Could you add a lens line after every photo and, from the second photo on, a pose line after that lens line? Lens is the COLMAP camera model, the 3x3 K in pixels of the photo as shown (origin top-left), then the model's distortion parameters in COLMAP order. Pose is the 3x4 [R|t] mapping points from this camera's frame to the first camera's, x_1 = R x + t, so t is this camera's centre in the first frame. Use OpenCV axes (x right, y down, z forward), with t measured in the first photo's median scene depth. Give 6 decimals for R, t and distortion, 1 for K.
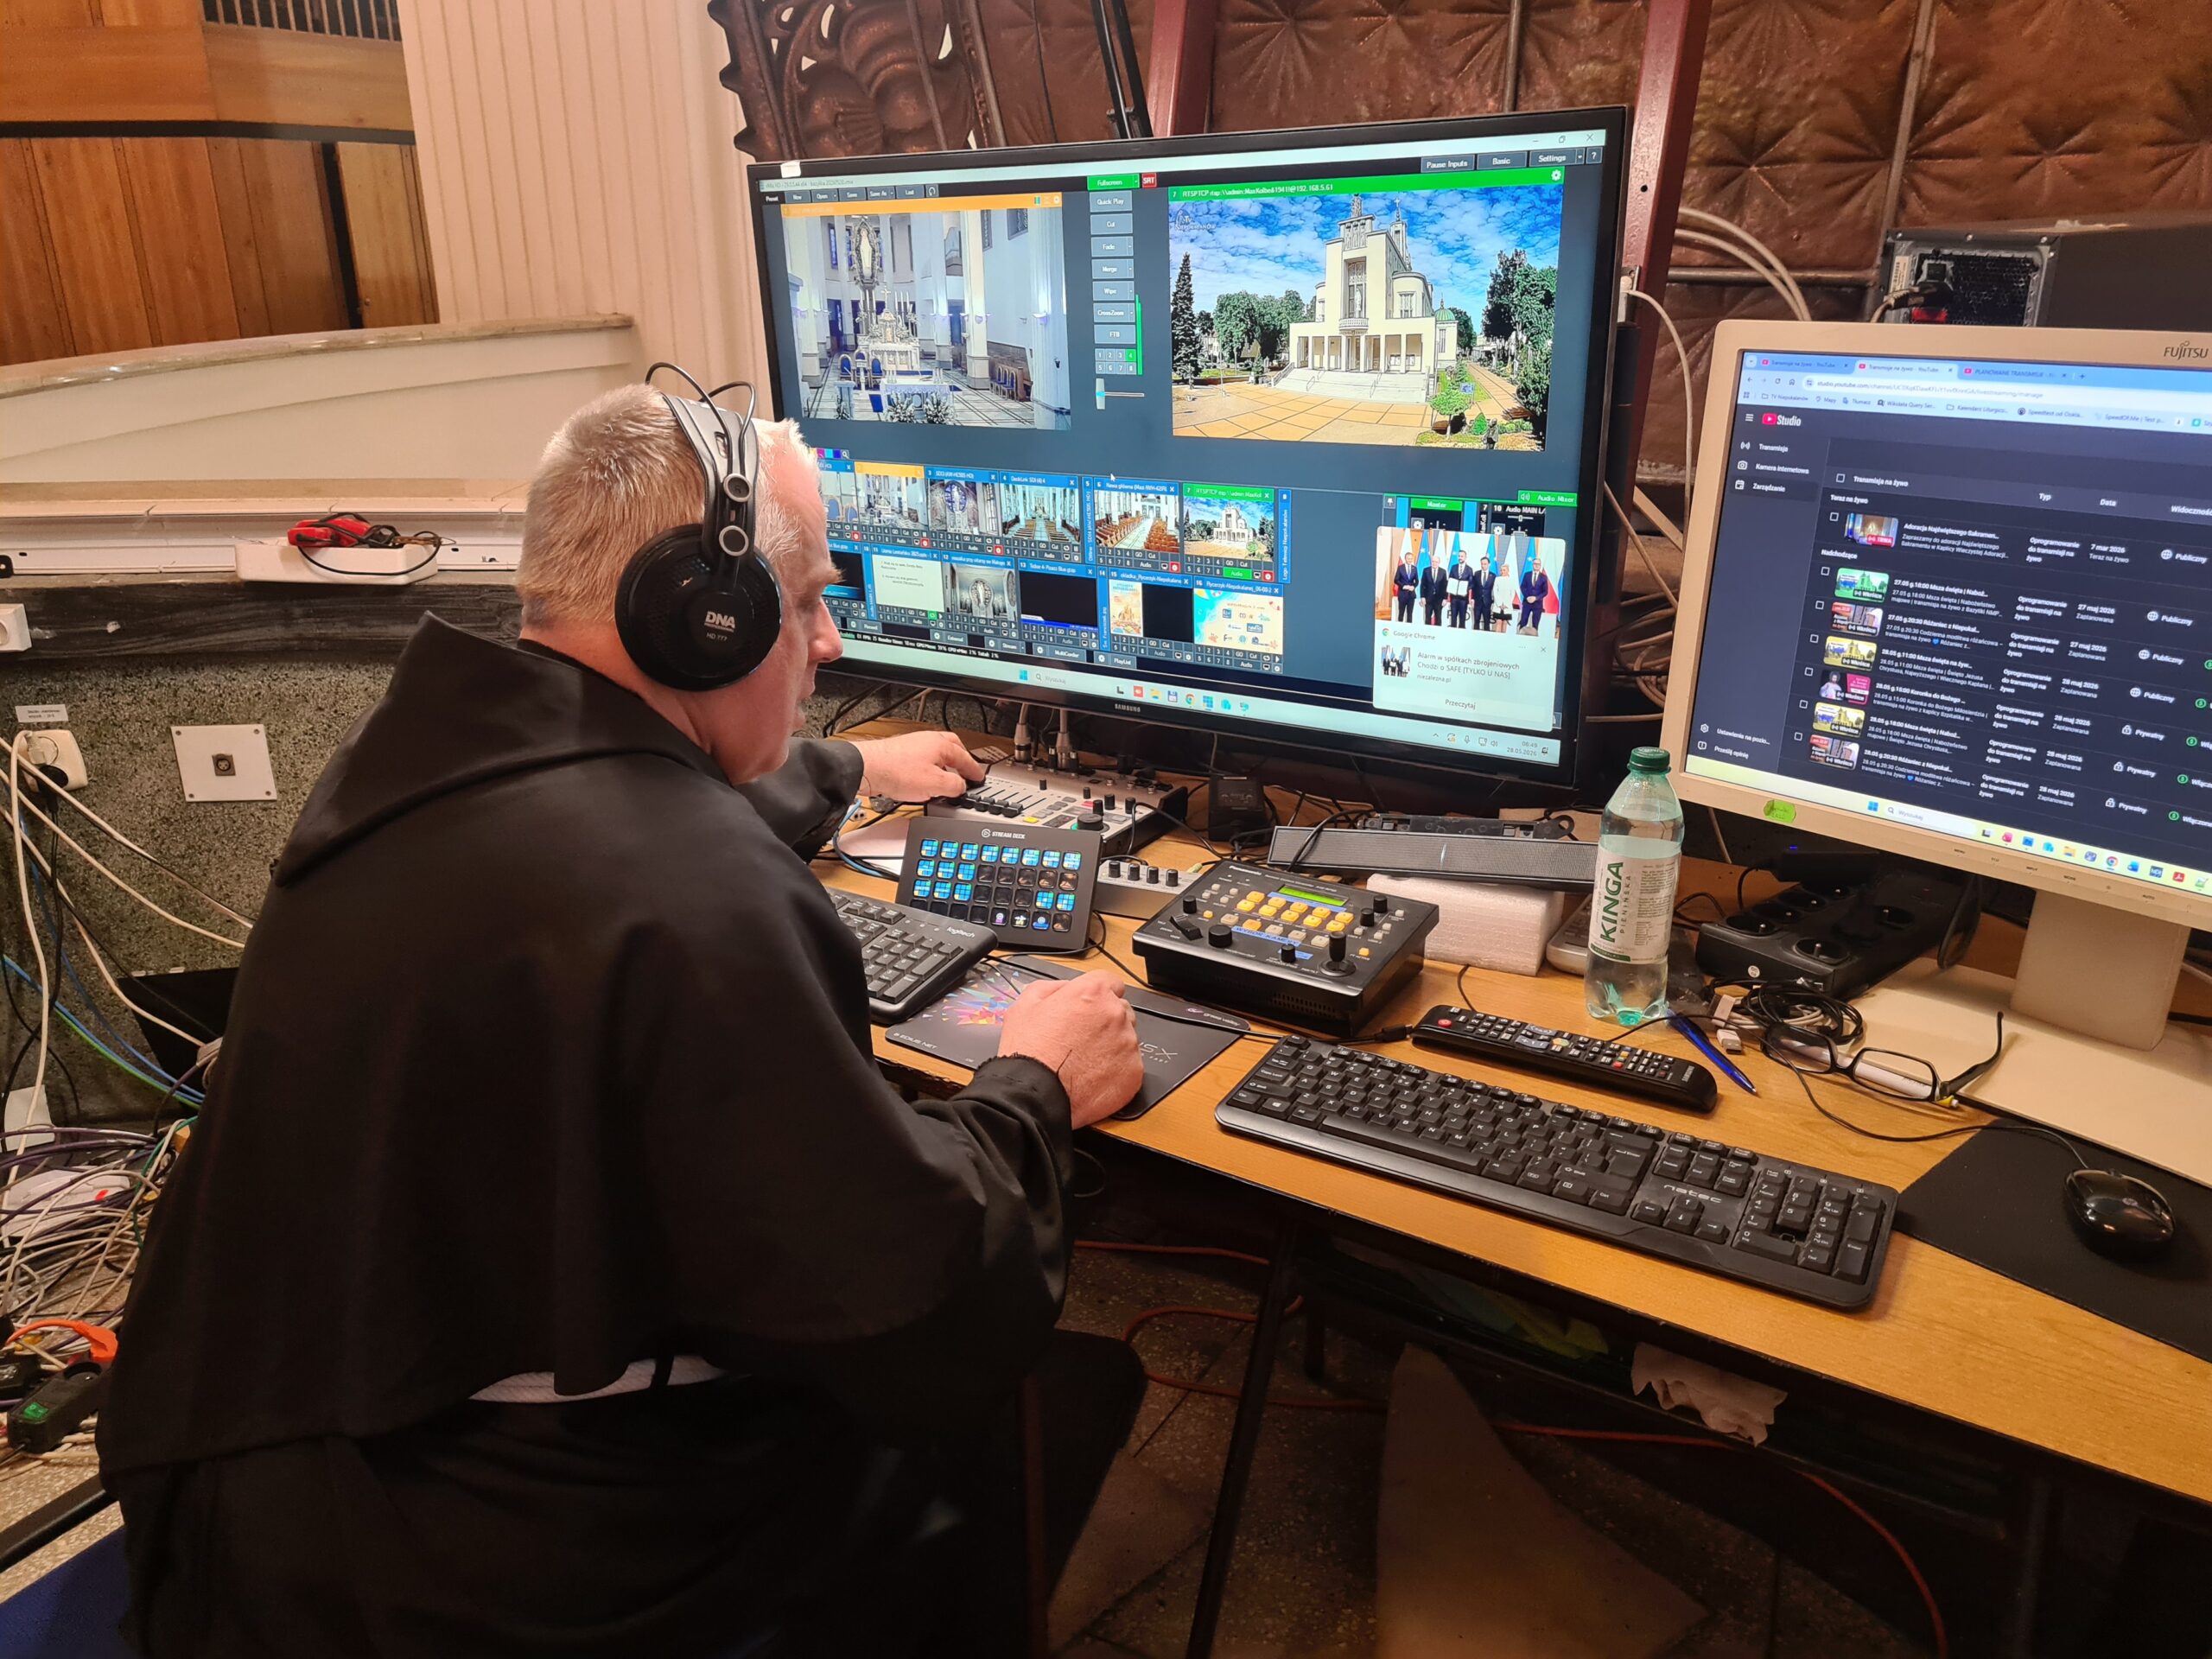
lens RADIAL K [[1653.8, 0, 1089.5], [0, 1653.8, 853.1], [0, 0, 1]] dist [0.068661, -0.053169]
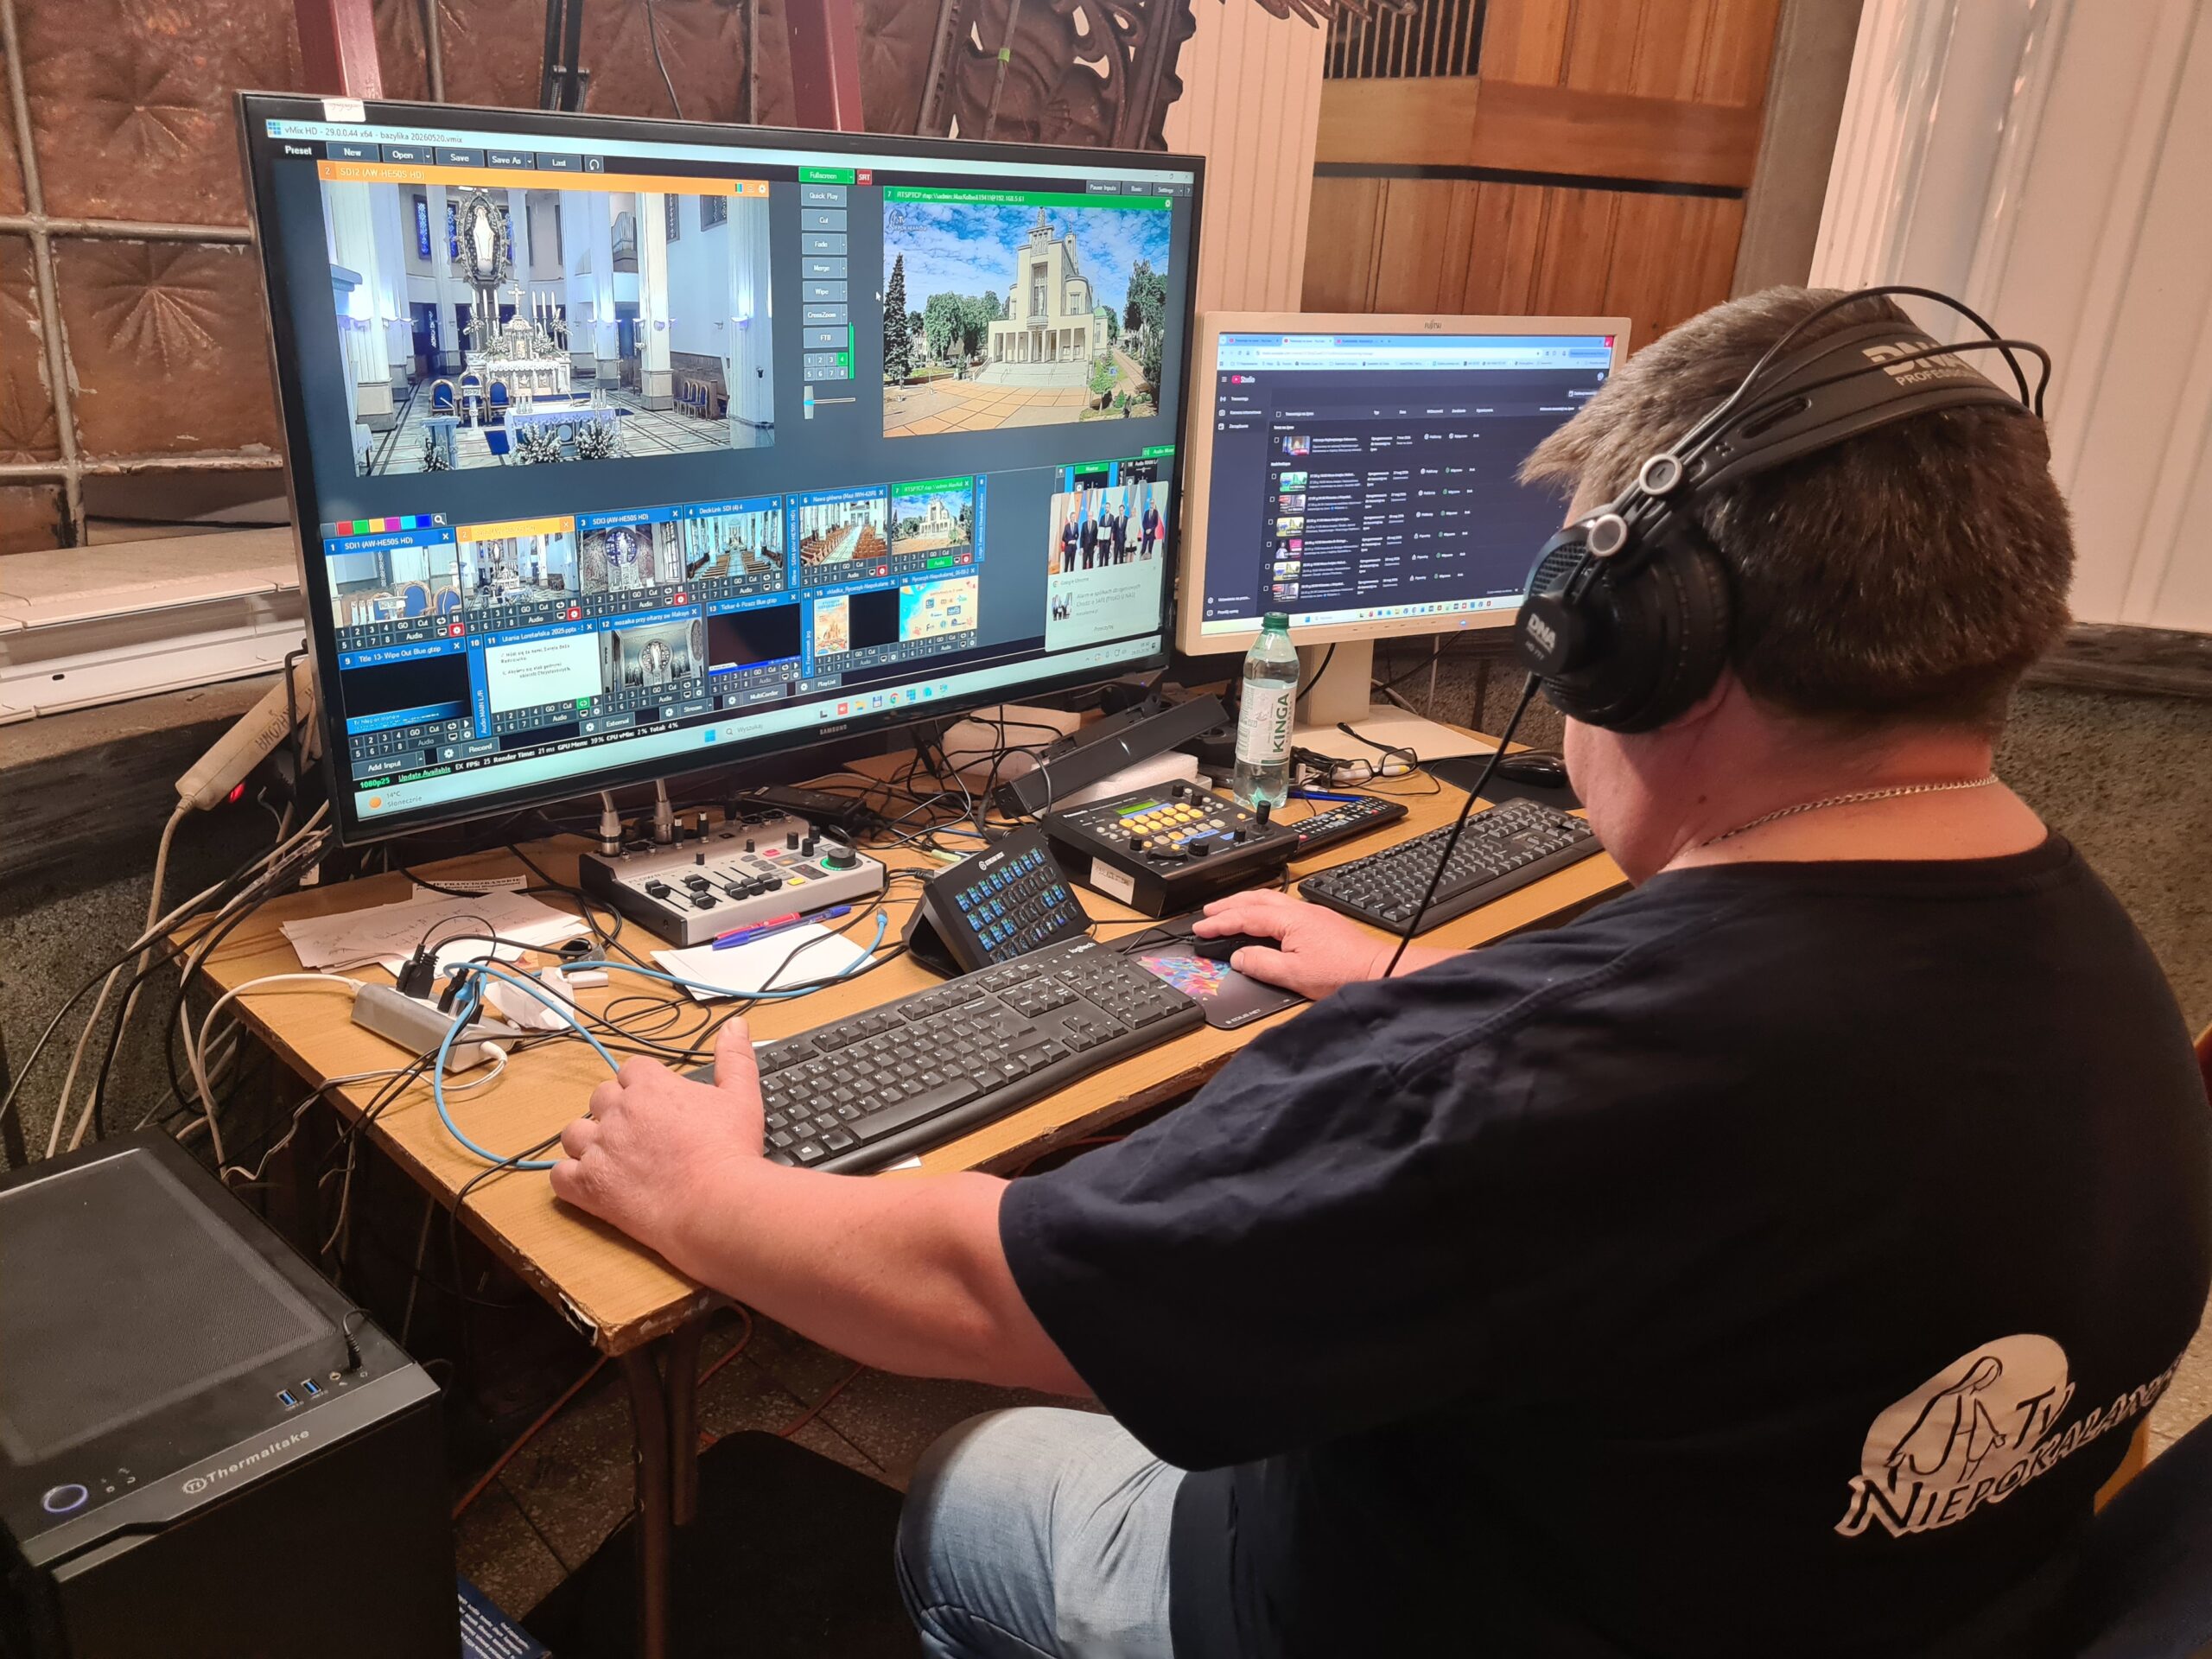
lens RADIAL K [[1651.2, 0, 1083.4], [0, 1651.2, 853.5], [0, 0, 1]] dist [0.072190, -0.057424]
pose [[0.222504, -0.331137, 0.916974, -0.920723], [0.295046, 0.919318, 0.260390, -0.249424], [-0.929215, 0.212612, 0.302252, 0.653034]]
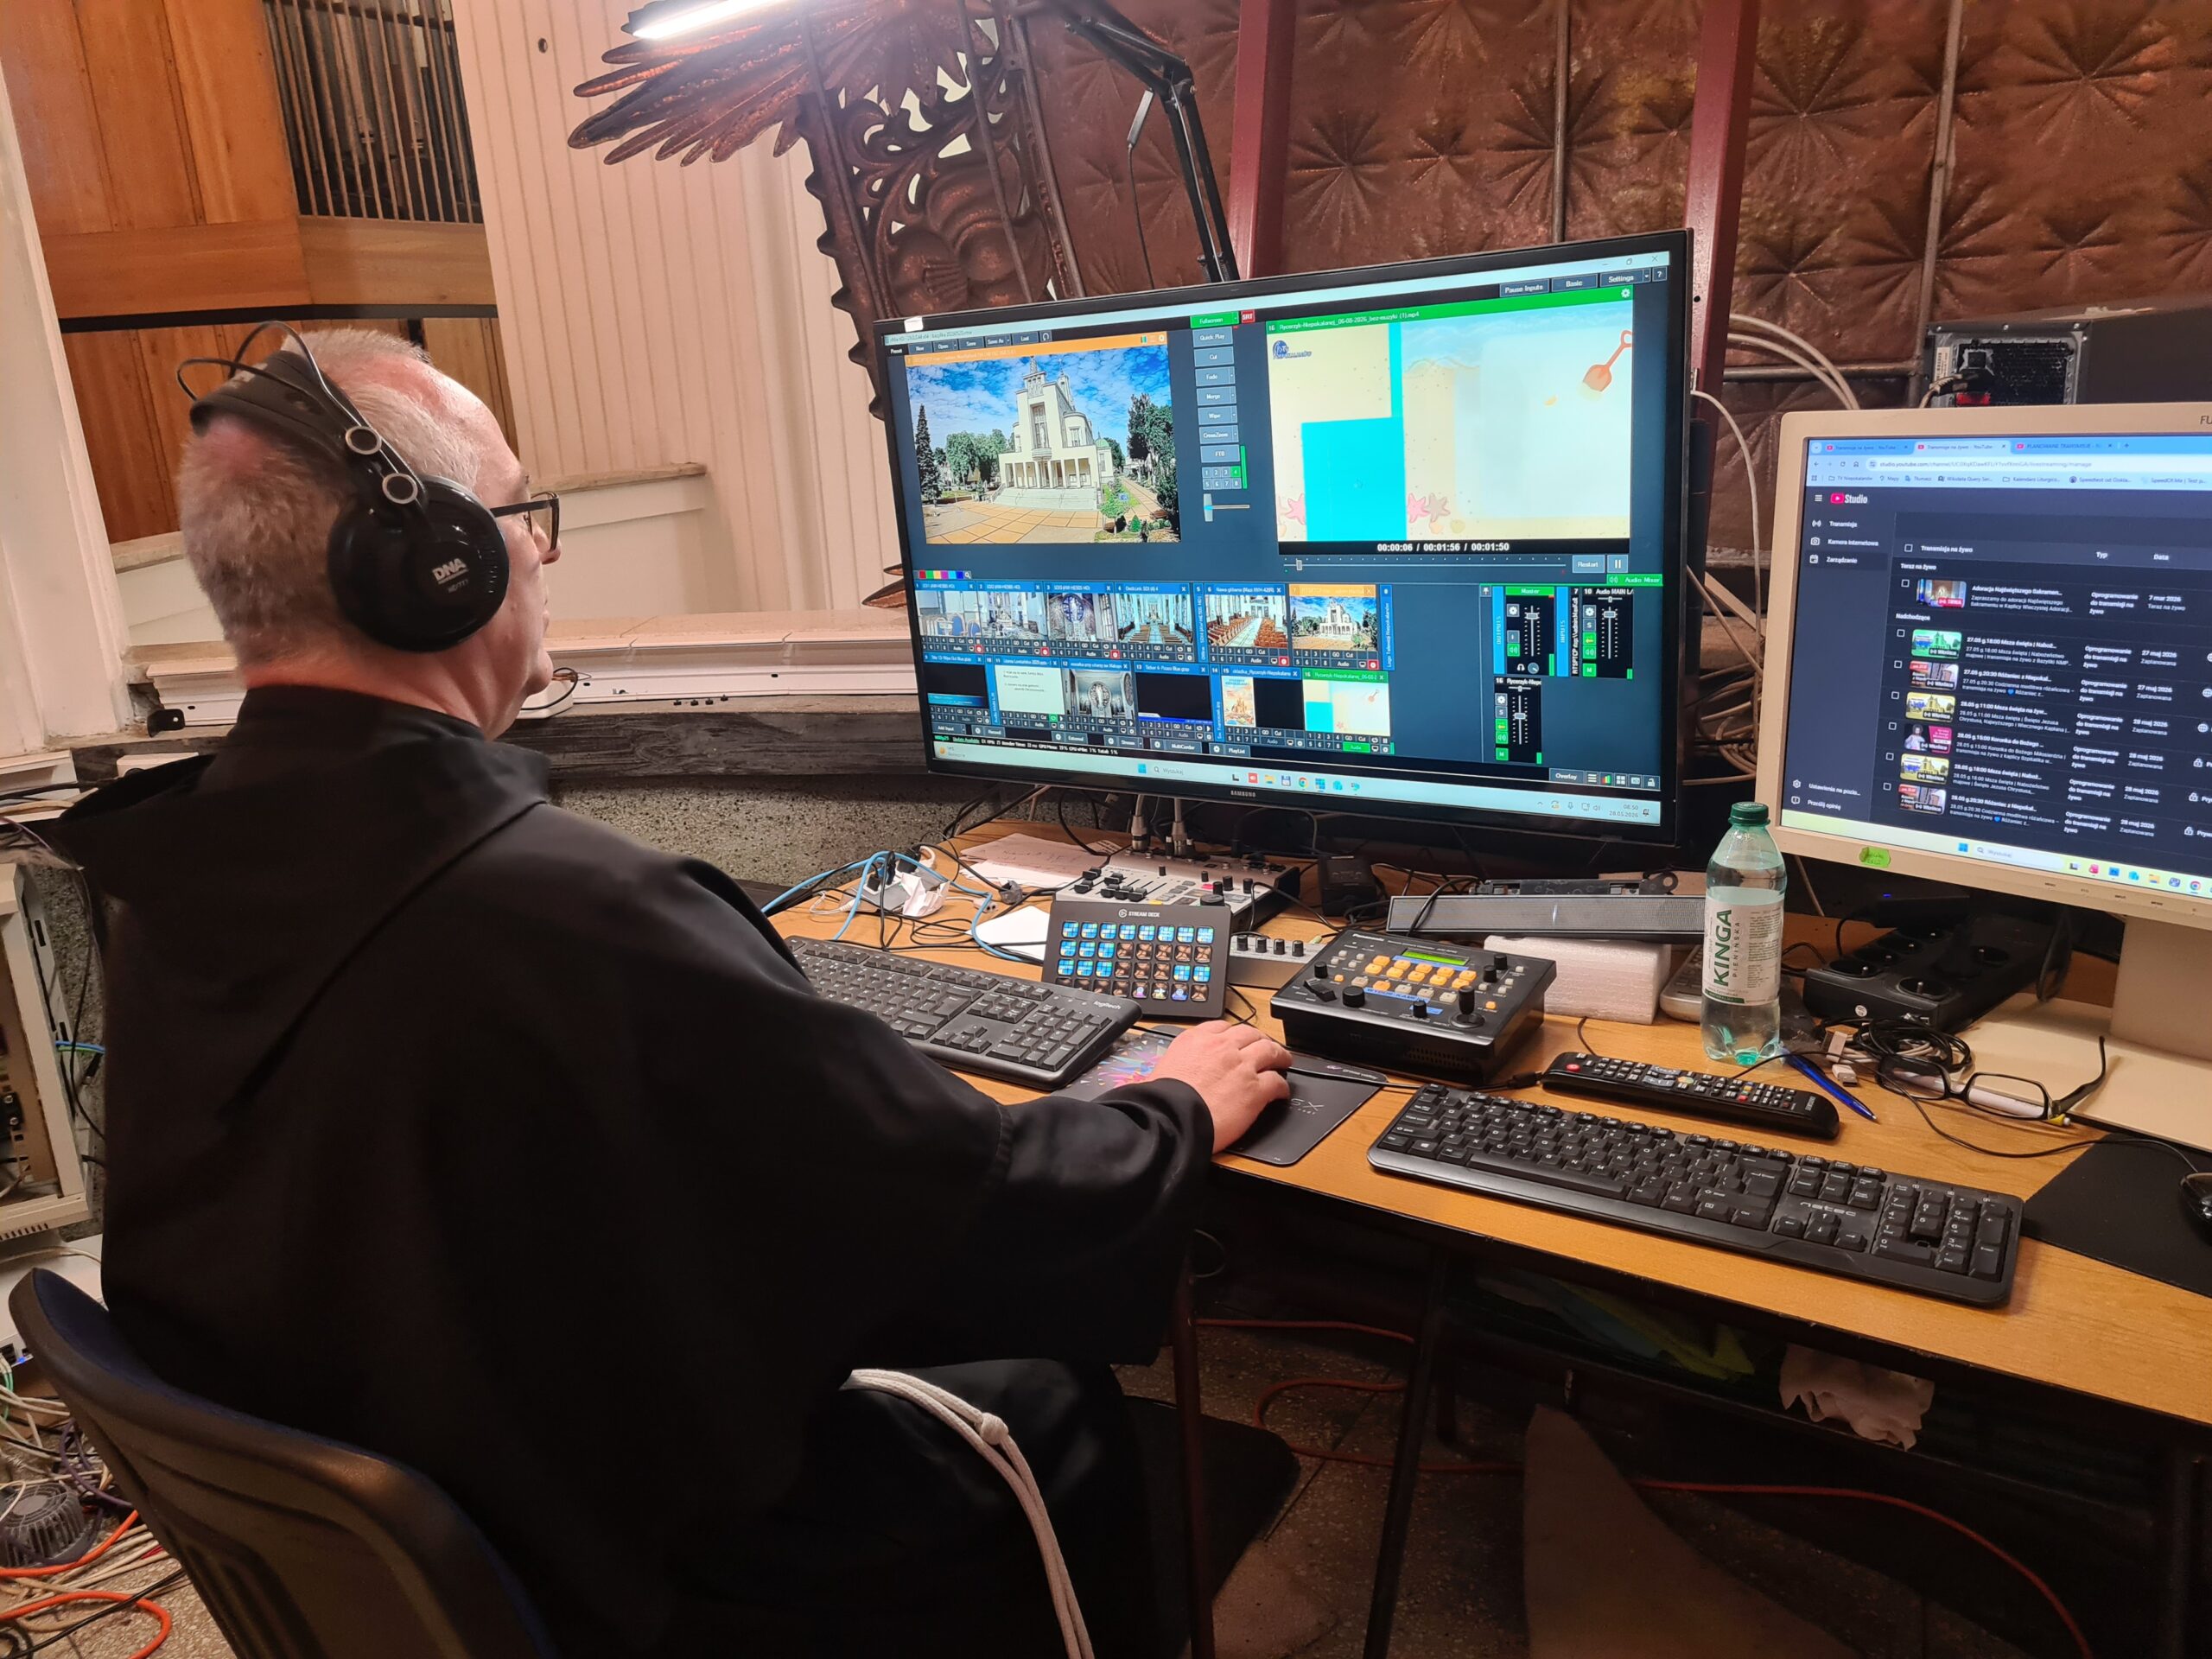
lens RADIAL K [[1651.5, 0, 1098.4], [0, 1651.5, 839.5], [0, 0, 1]] dist [0.066143, -0.050426]
pose [[0.998675, -0.044343, -0.026111, -0.048141], [0.042208, 0.996113, -0.077311, 0.022400], [0.029438, 0.076107, 0.996665, -0.071438]]
